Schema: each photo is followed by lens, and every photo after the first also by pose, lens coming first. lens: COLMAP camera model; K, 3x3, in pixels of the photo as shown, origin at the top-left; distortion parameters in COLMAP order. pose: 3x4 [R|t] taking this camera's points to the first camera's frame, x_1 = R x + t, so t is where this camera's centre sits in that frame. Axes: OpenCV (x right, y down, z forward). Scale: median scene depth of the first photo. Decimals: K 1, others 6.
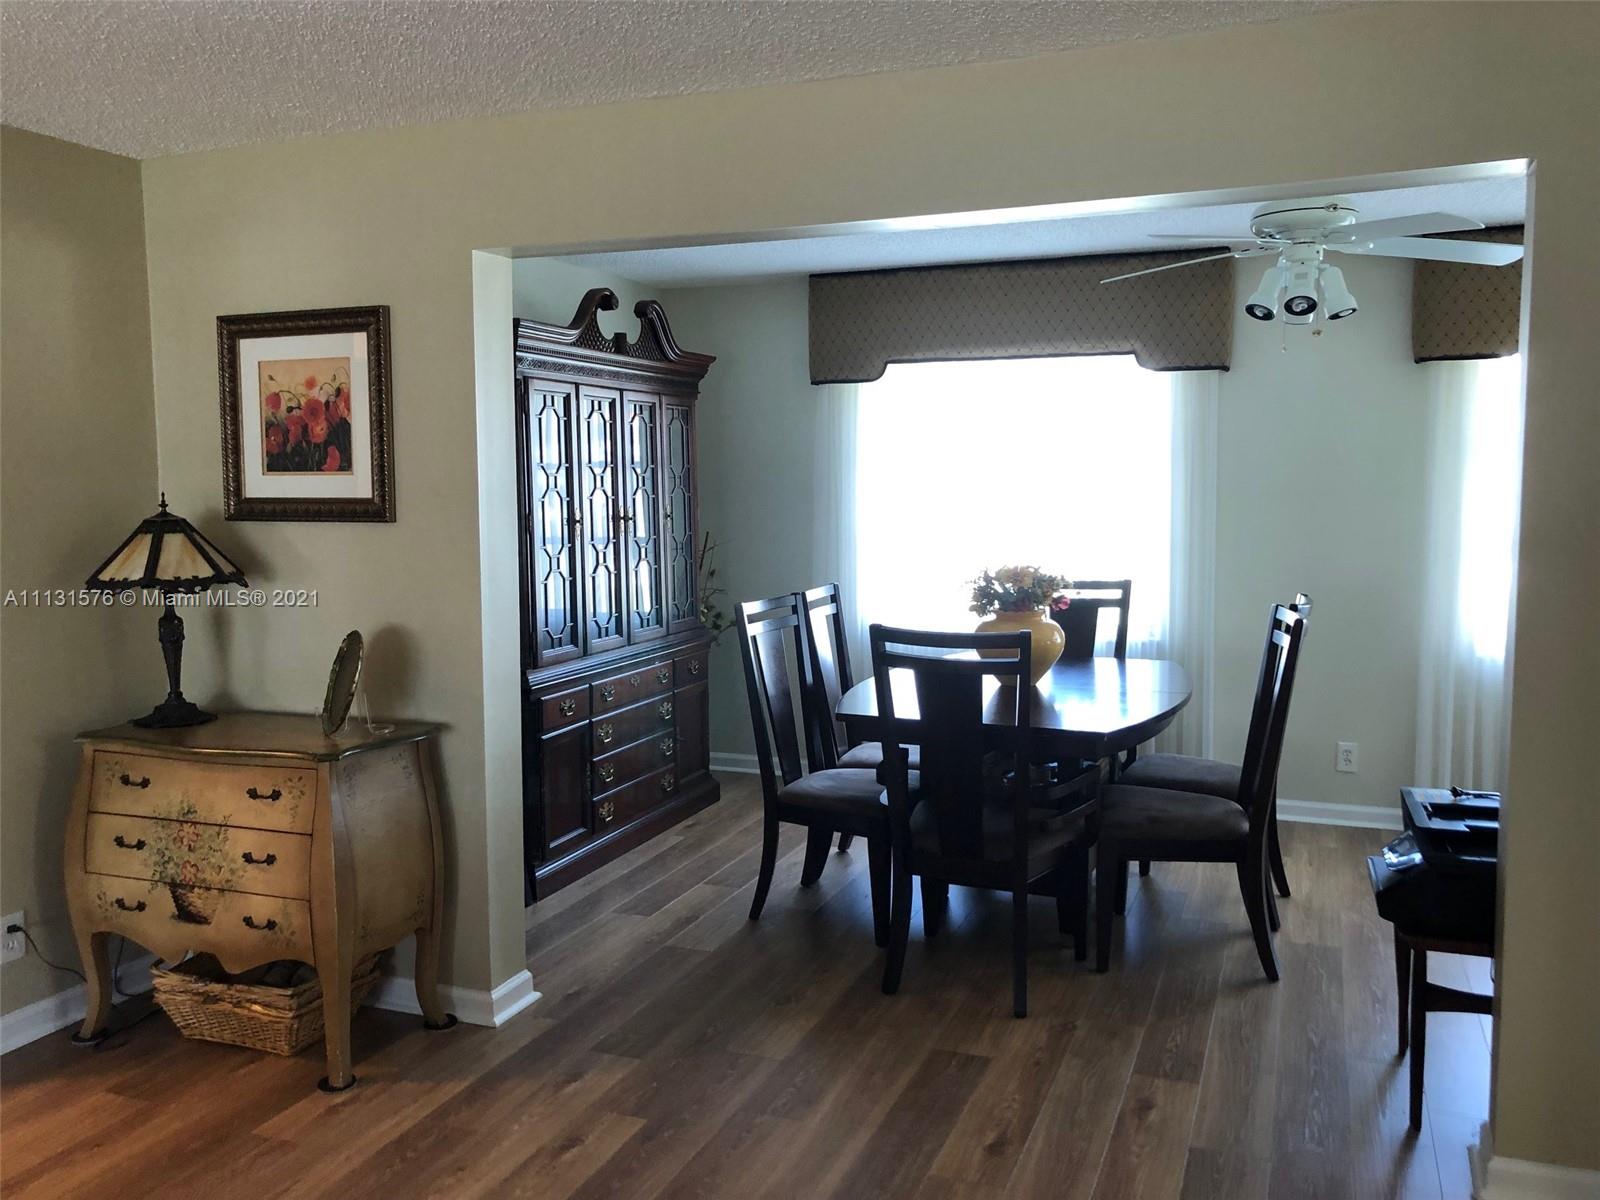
lens RADIAL K [[1332.9, 0, 800.0], [0, 1332.9, 600.0], [0, 0, 1]] dist [-0.003630, -0.000294]
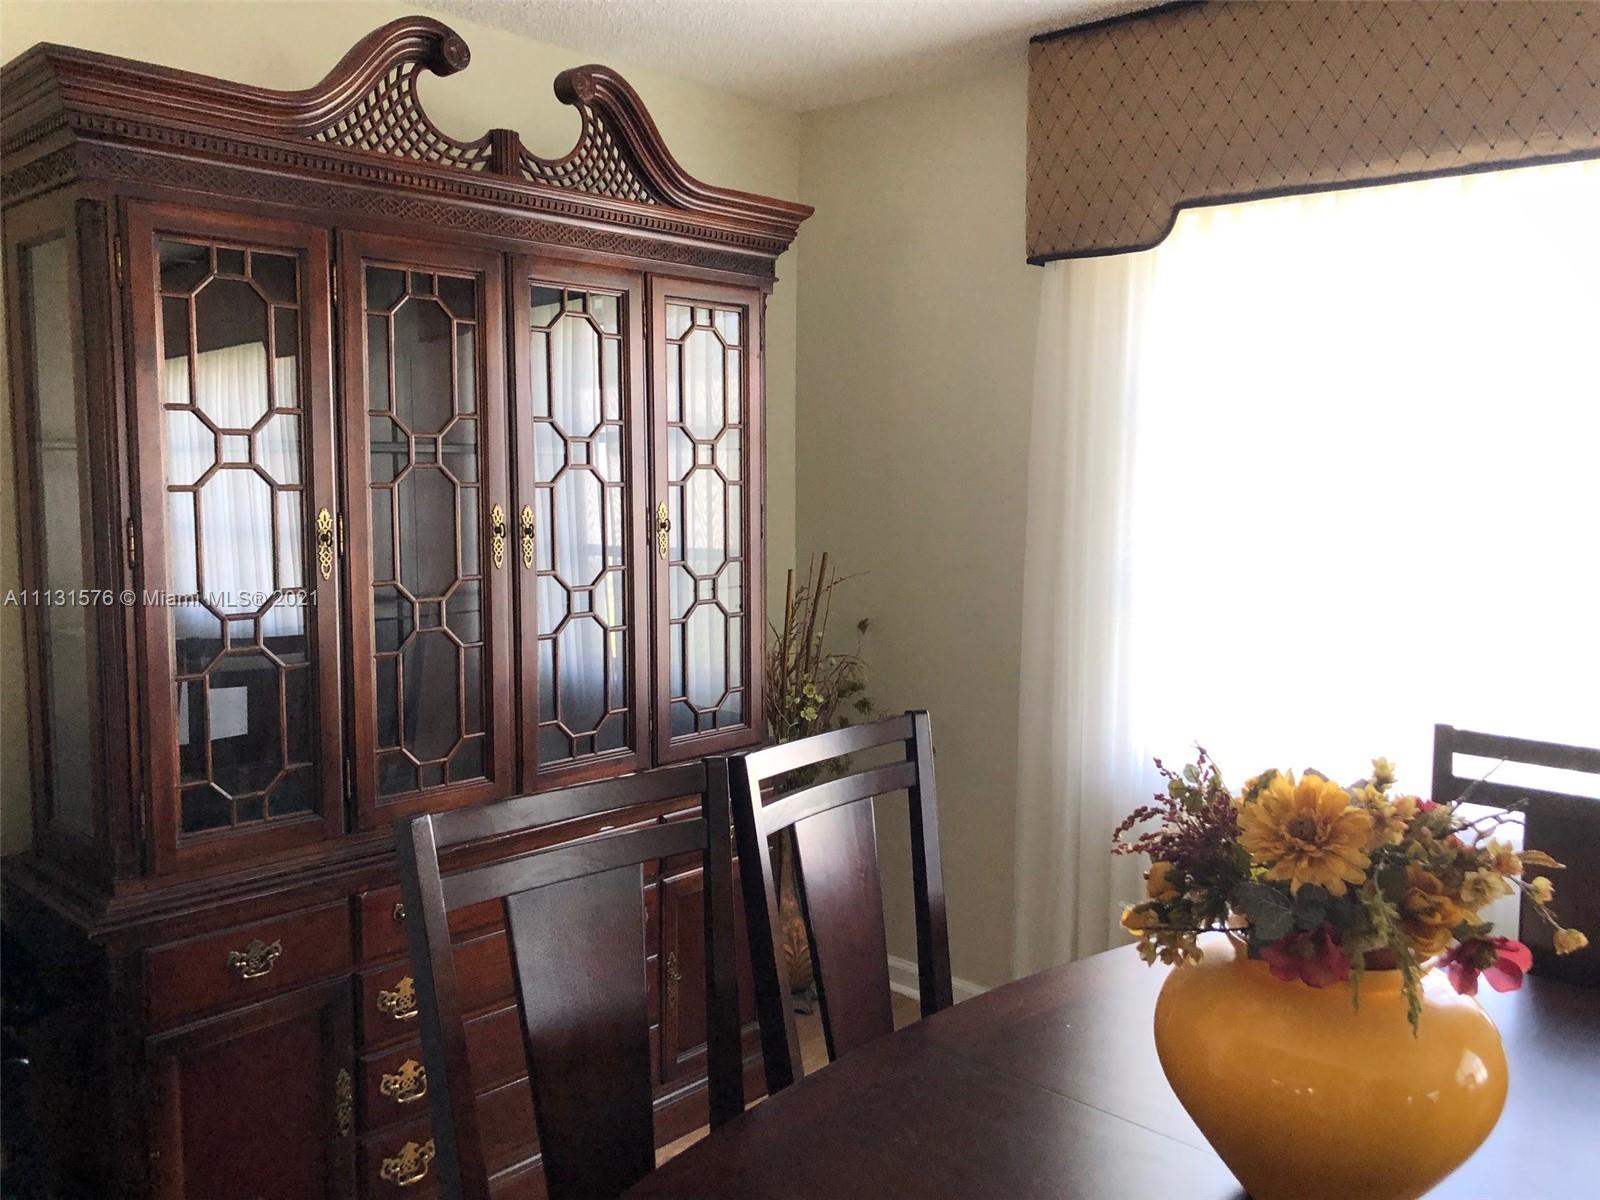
lens RADIAL K [[1332.9, 0, 800.0], [0, 1332.9, 600.0], [0, 0, 1]] dist [-0.003630, -0.000294]
pose [[0.931411, 0.054646, -0.359843, 0.120261], [-0.048579, 0.998484, 0.025888, -0.048809], [0.360712, -0.006631, 0.932654, 0.536728]]
